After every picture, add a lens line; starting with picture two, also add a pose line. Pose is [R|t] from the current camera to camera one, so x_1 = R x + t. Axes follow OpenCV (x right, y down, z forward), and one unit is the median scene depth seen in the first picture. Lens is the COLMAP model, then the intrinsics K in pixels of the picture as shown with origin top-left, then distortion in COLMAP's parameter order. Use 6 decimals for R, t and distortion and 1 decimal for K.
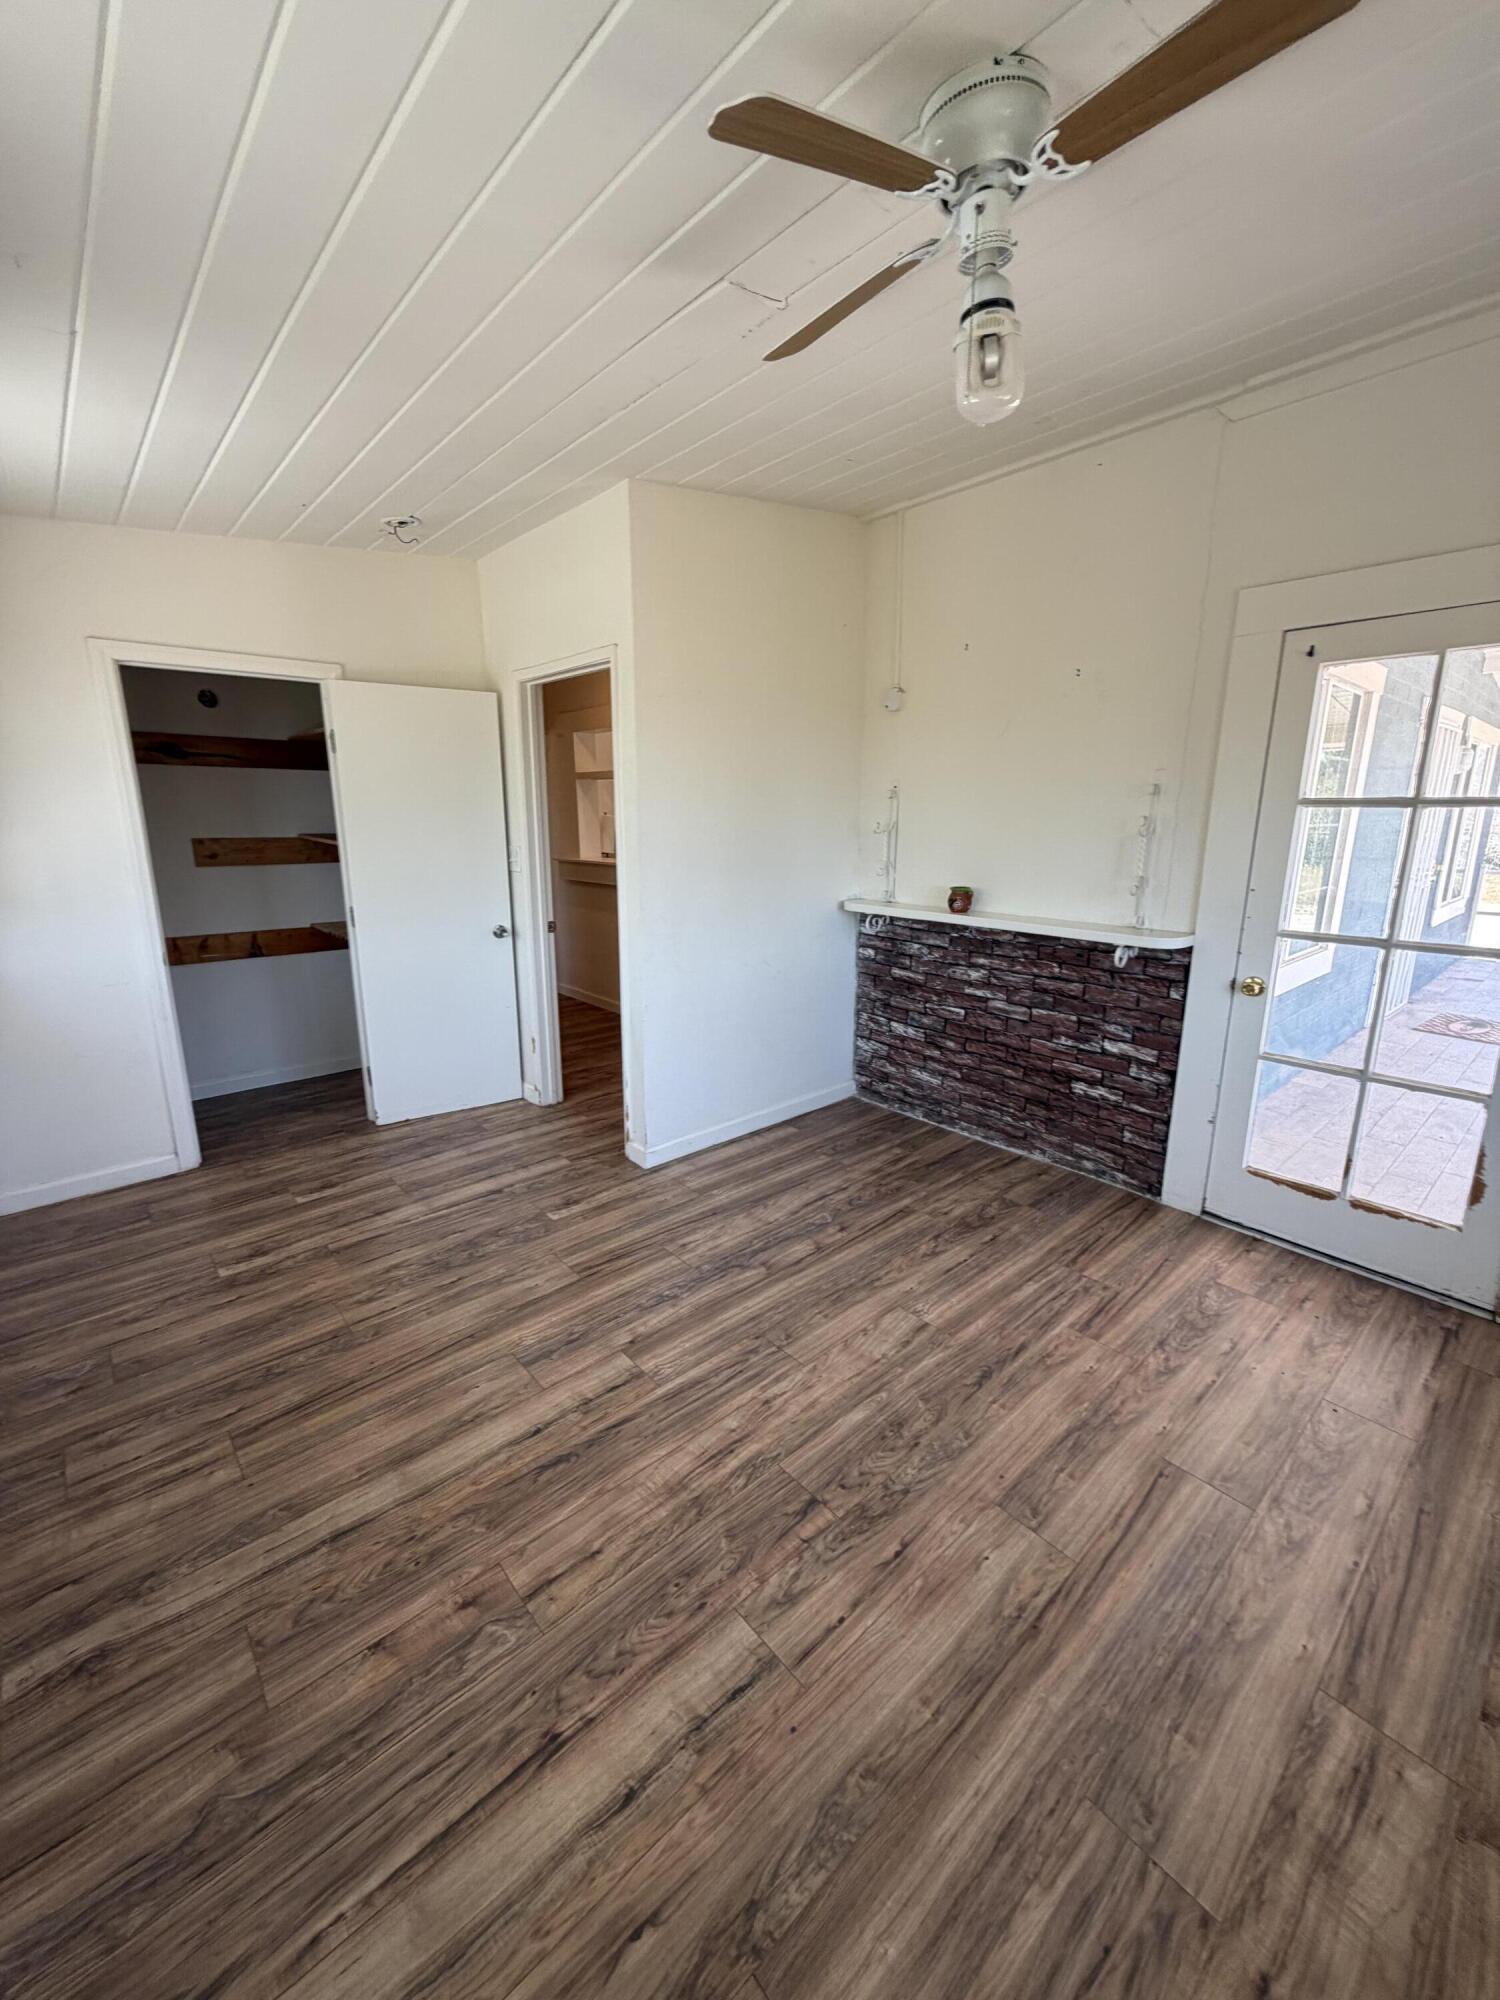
lens RADIAL K [[798.8, 0, 755.3], [0, 798.8, 991.9], [0, 0, 1]] dist [0.000052, 0.000298]
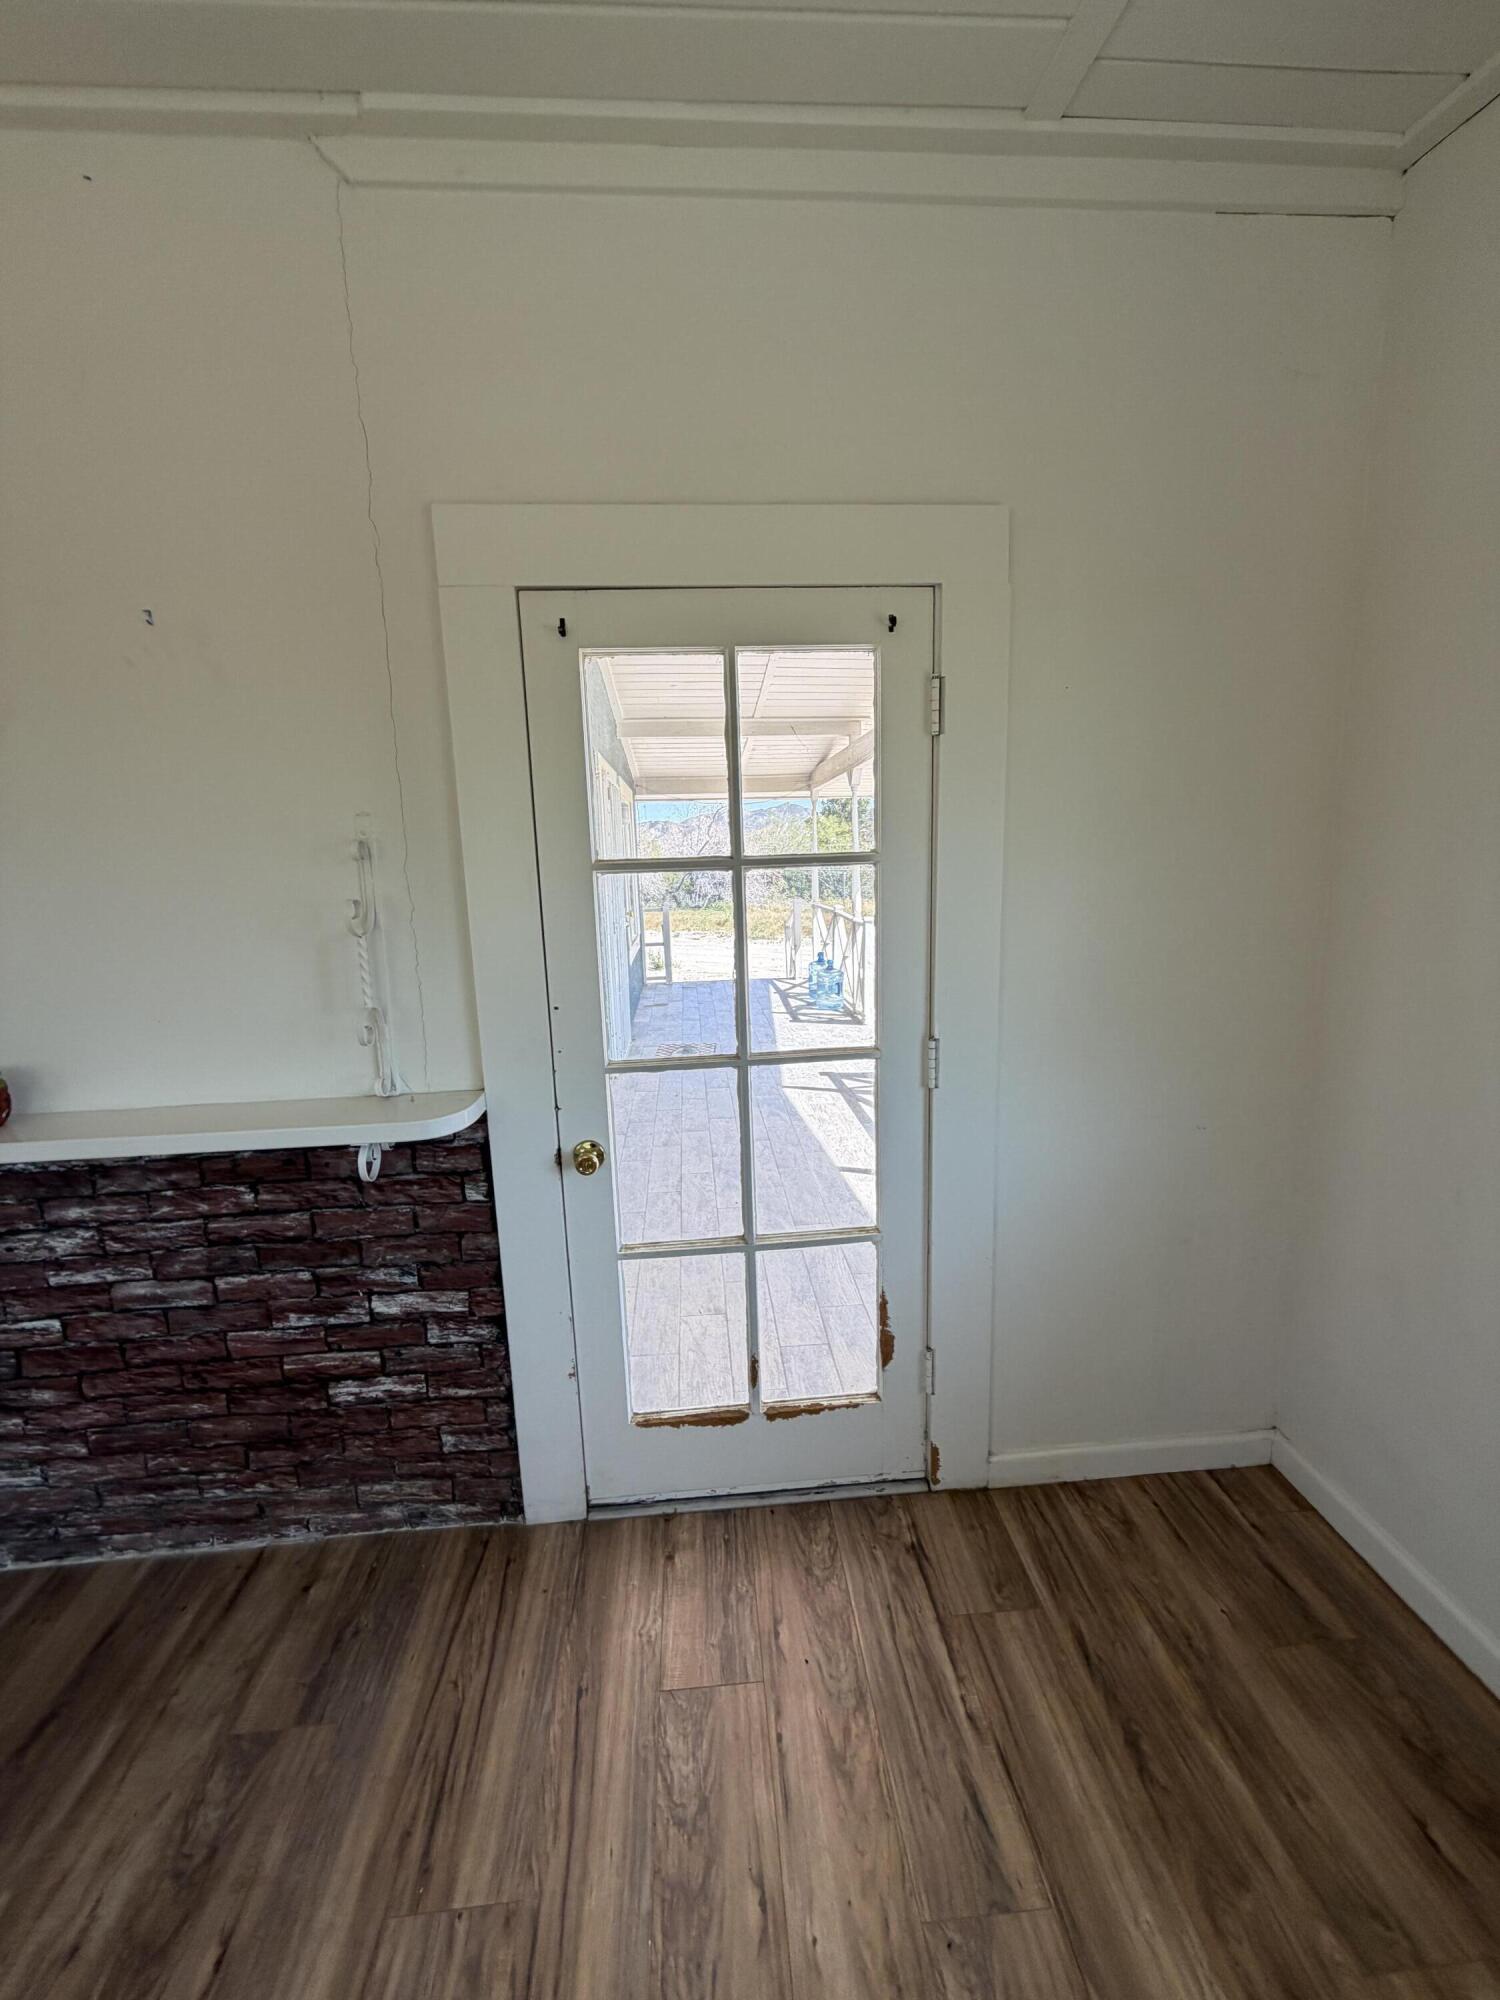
lens RADIAL K [[798.8, 0, 752.8], [0, 798.8, 1001.1], [0, 0, 1]] dist [0.000052, 0.000298]
pose [[0.606388, -0.162878, 0.778309, 0.200435], [0.209953, 0.976858, 0.040852, -0.107674], [-0.766951, 0.138636, 0.626552, 0.423140]]
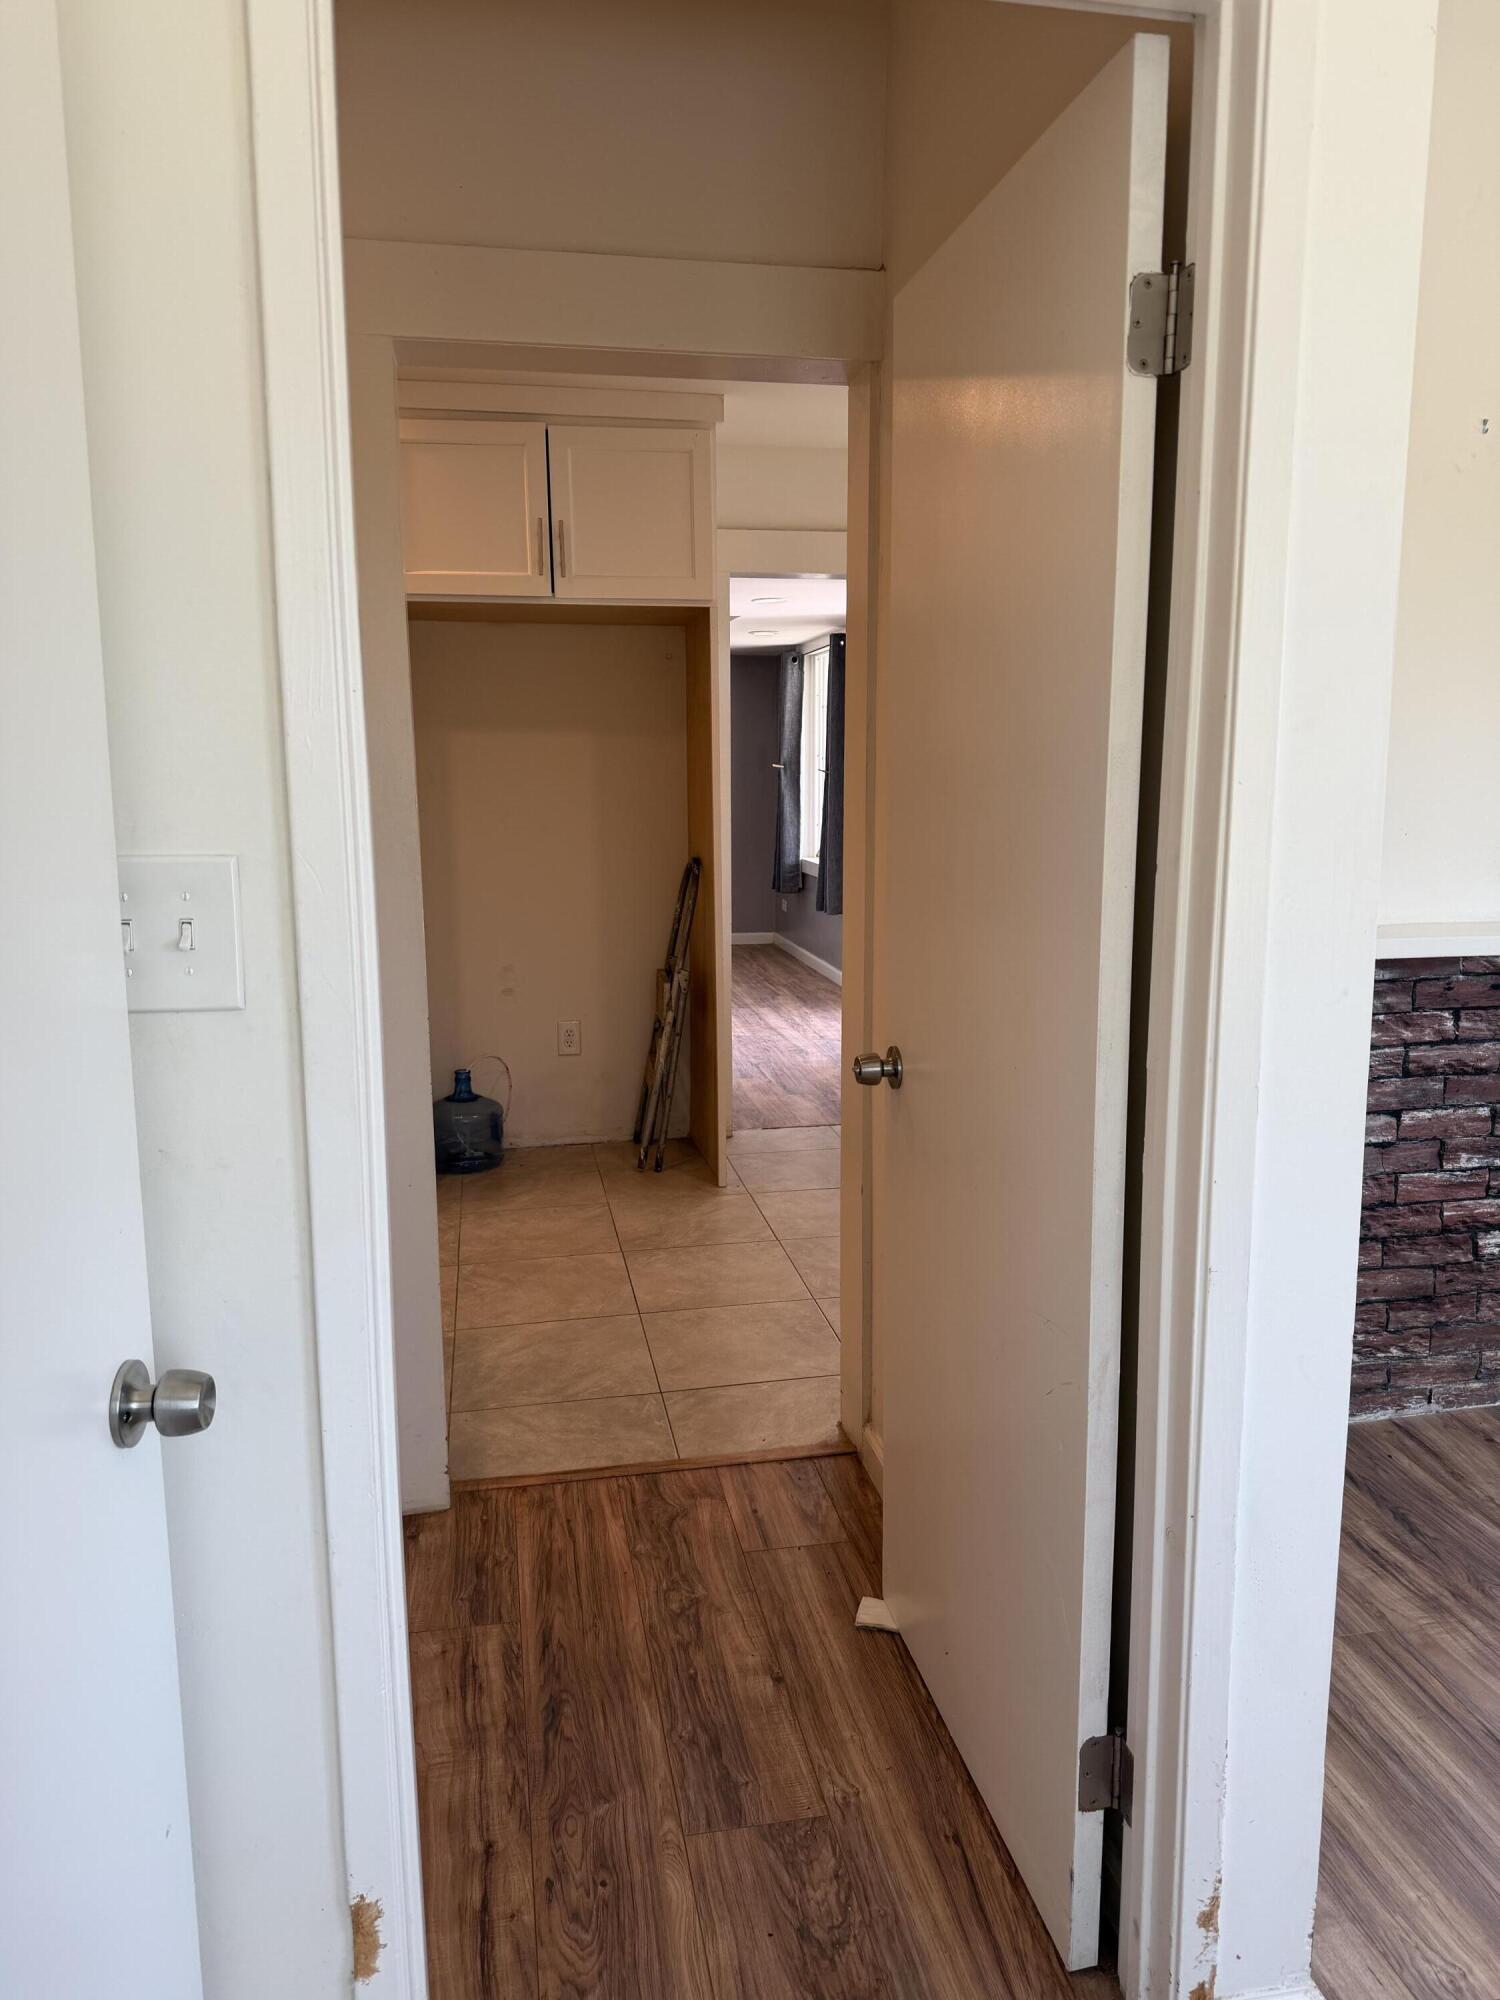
lens RADIAL K [[1402.8, 0, 735.3], [0, 1402.8, 947.0], [0, 0, 1]] dist [0.018256, -0.042371]
pose [[0.524464, -0.137429, 0.840268, -0.592373], [0.191904, 0.980574, 0.040597, -0.200190], [-0.829524, 0.139959, 0.540649, 0.922197]]
